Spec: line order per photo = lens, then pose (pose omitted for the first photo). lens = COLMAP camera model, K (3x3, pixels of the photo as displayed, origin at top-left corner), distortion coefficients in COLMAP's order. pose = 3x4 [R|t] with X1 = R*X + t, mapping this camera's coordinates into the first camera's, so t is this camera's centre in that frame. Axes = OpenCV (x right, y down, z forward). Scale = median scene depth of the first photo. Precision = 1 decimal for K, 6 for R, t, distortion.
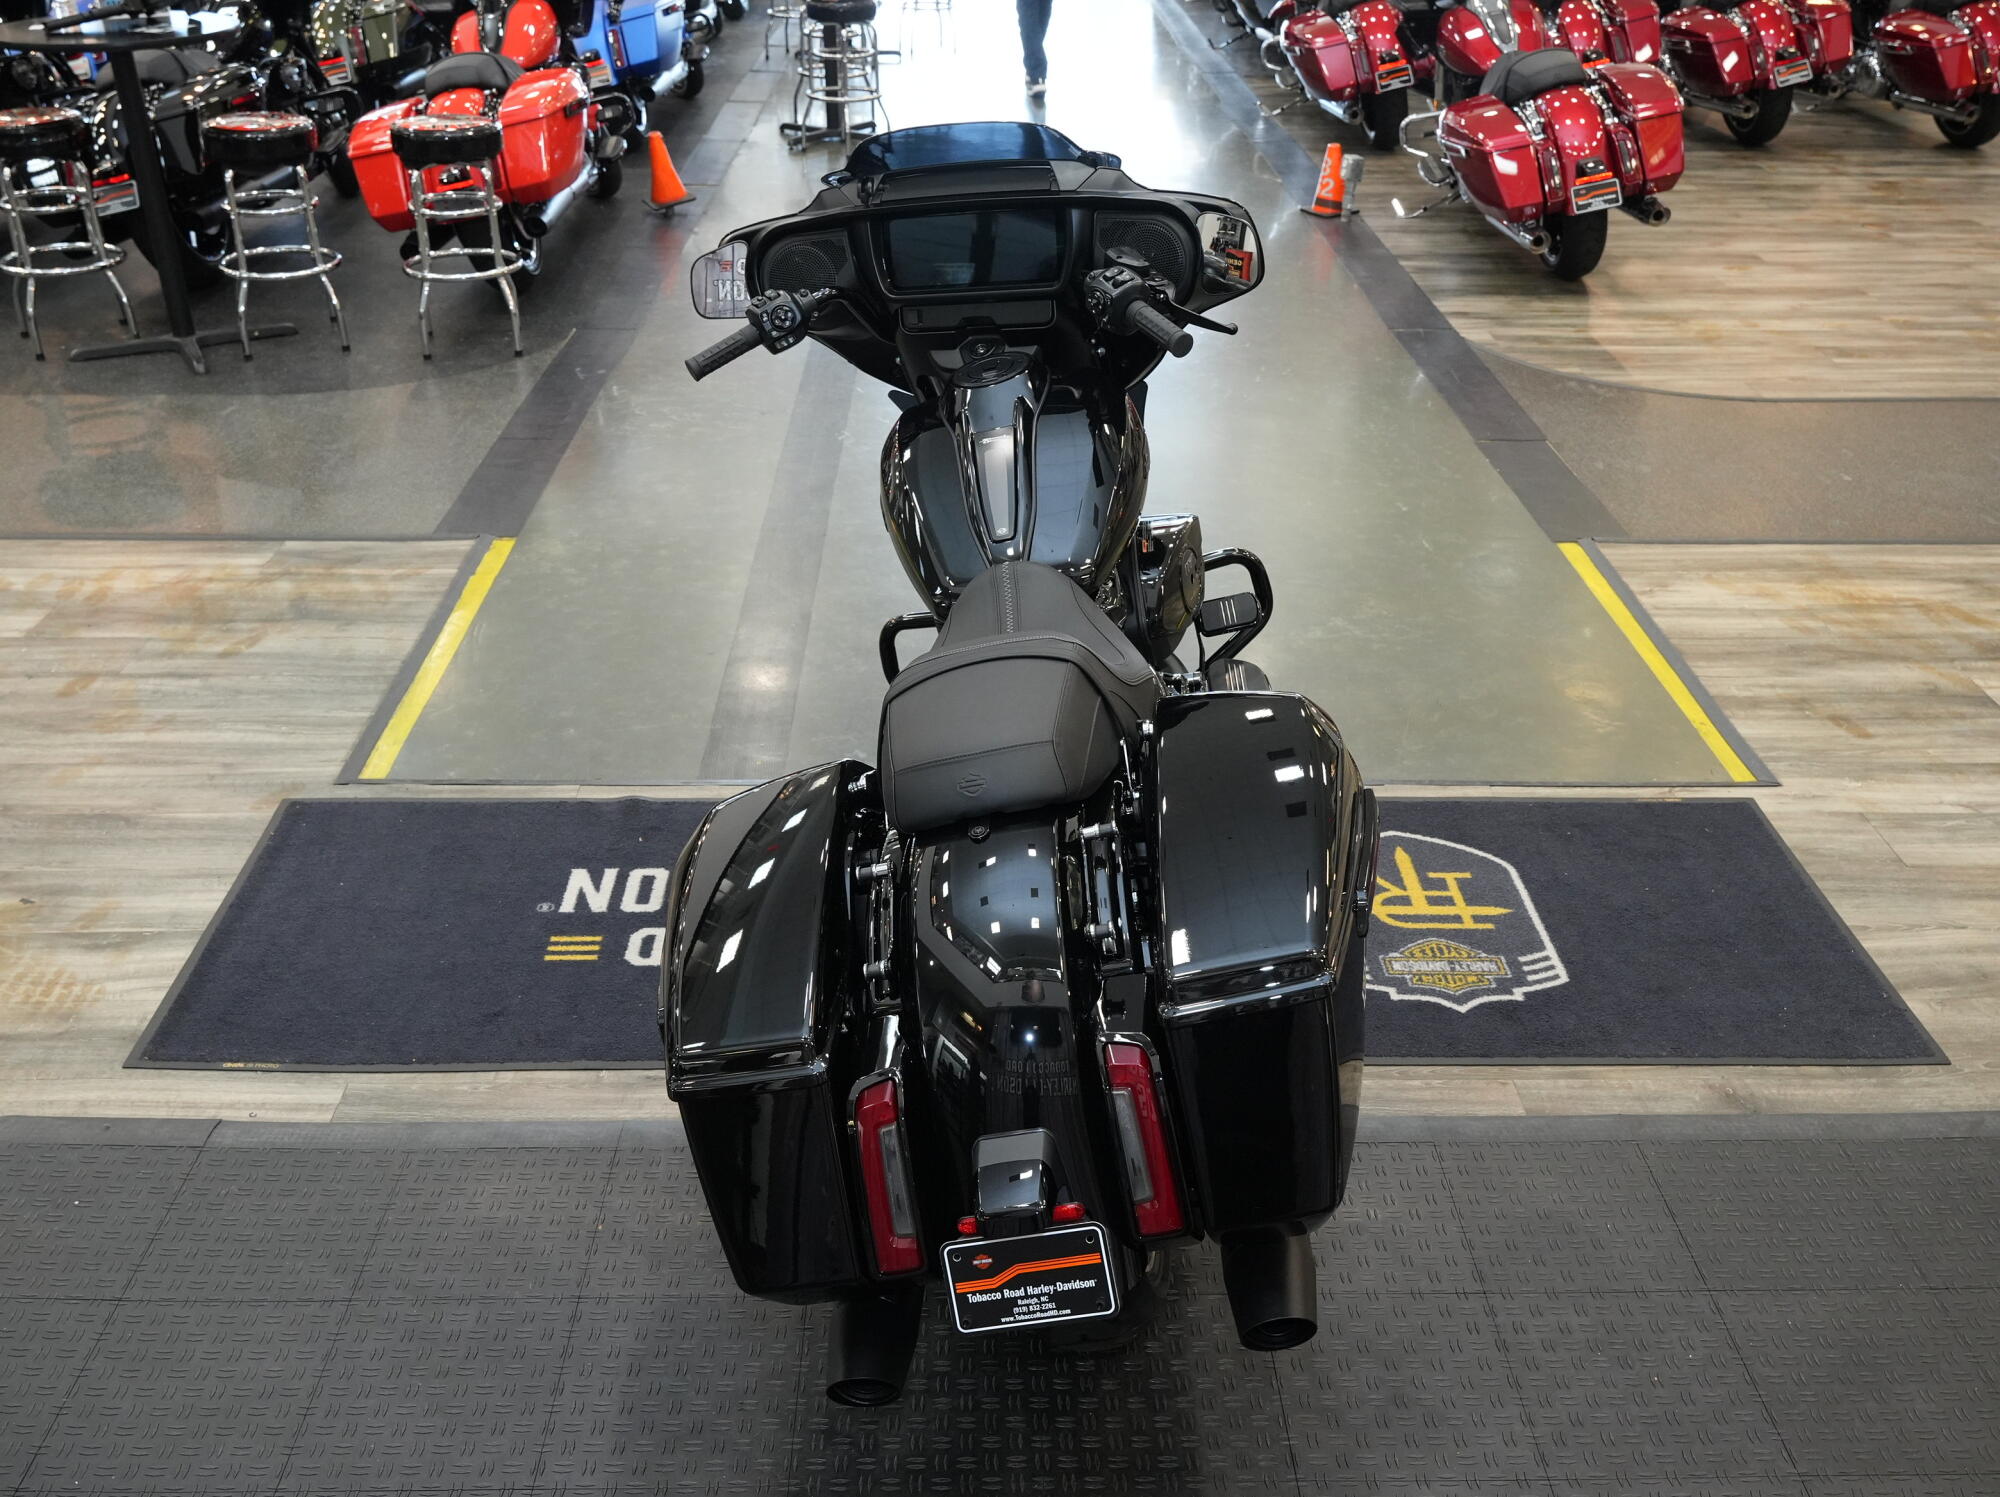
lens RADIAL K [[1827.7, 0, 997.7], [0, 1827.7, 751.4], [0, 0, 1]] dist [-0.010620, 0.000000]
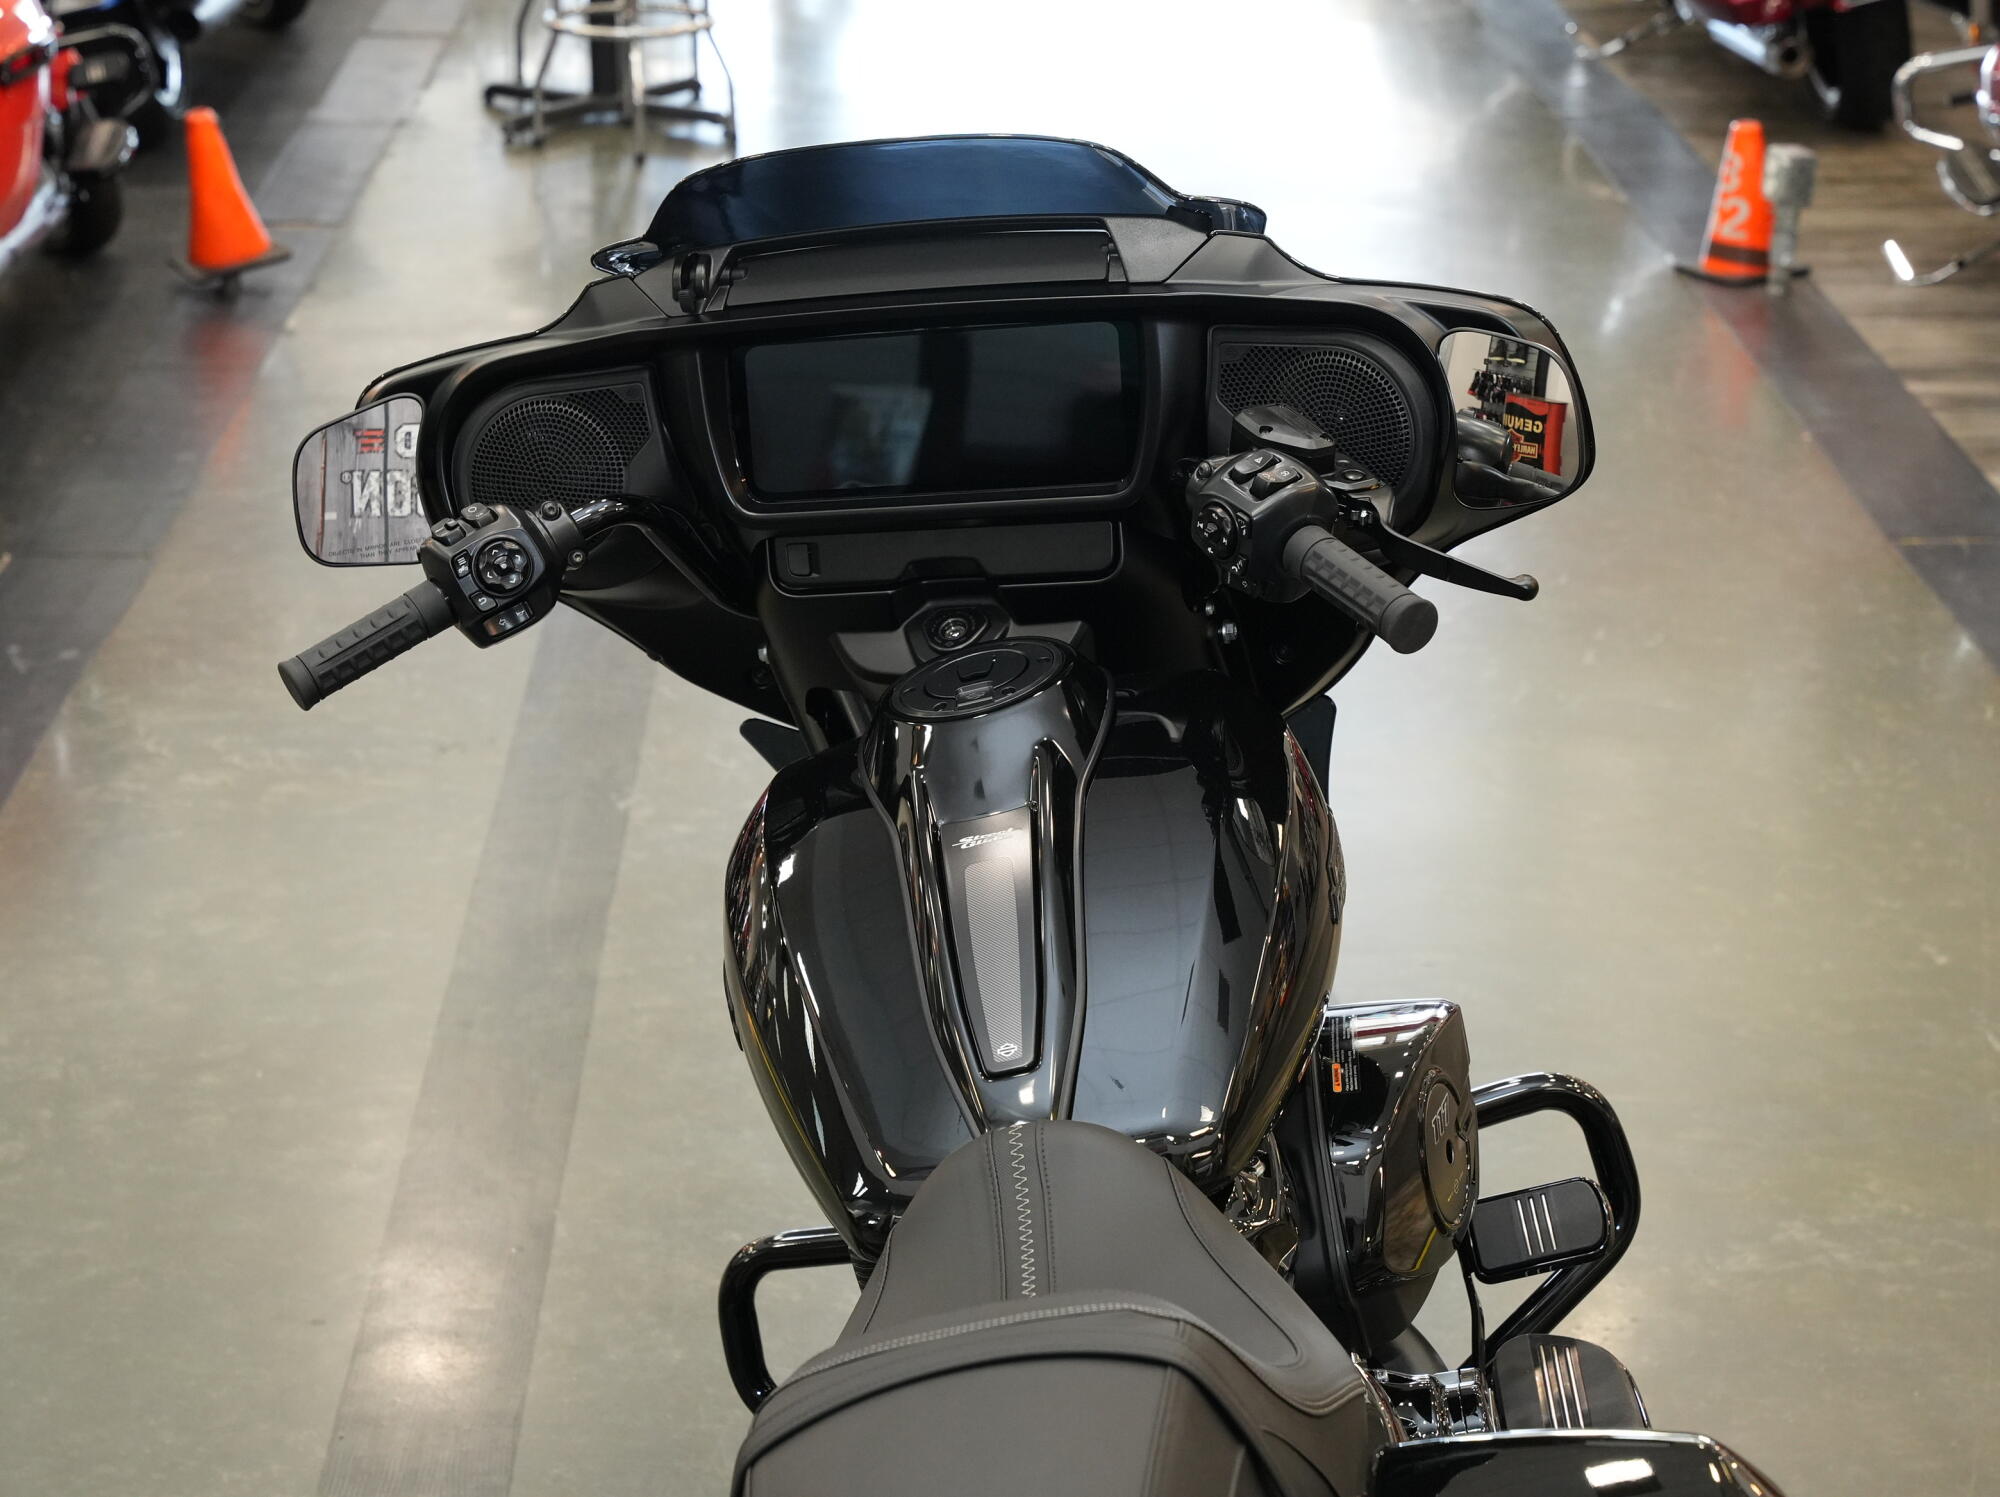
lens RADIAL K [[4360.3, 0, 996.2], [0, 4360.3, 752.7], [0, 0, 1]] dist [0.030567, 0.000000]
pose [[0.999954, -0.009025, 0.003186, -0.002378], [0.009439, 0.984939, -0.172643, -0.009708], [-0.001579, 0.172665, 0.984979, -0.024755]]
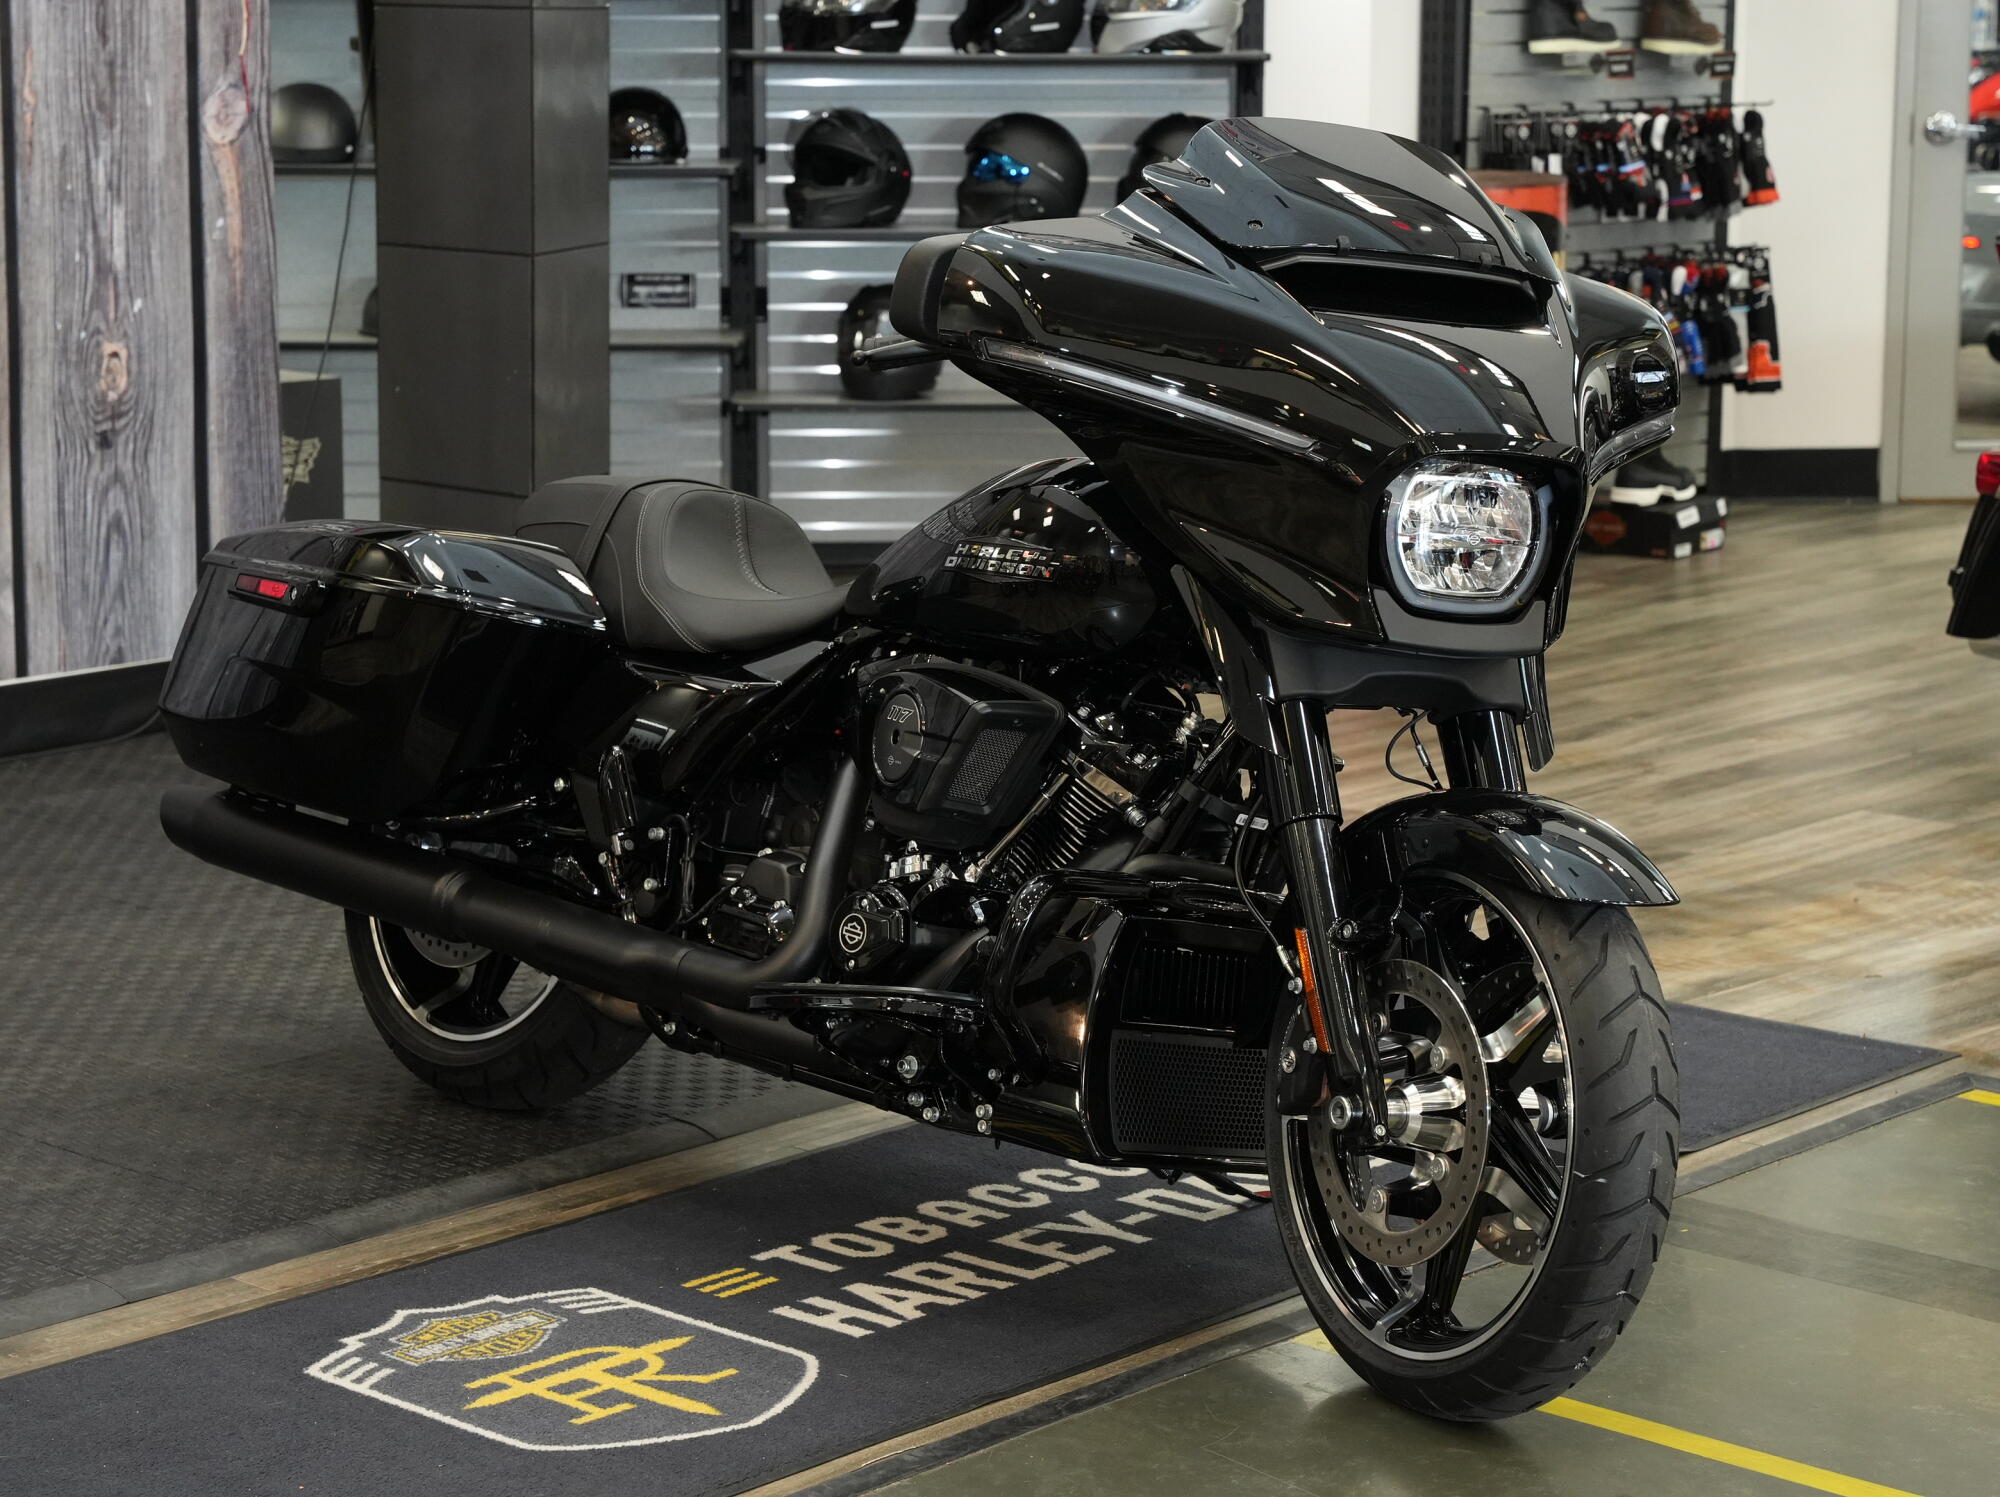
lens RADIAL K [[4360.3, 0, 996.8], [0, 4360.3, 756.2], [0, 0, 1]] dist [0.030567, 0.000000]
pose [[-0.693352, 0.125433, -0.709598, 1.109919], [-0.351540, 0.800726, 0.485033, -0.801075], [0.629033, 0.585751, -0.511090, 1.679124]]
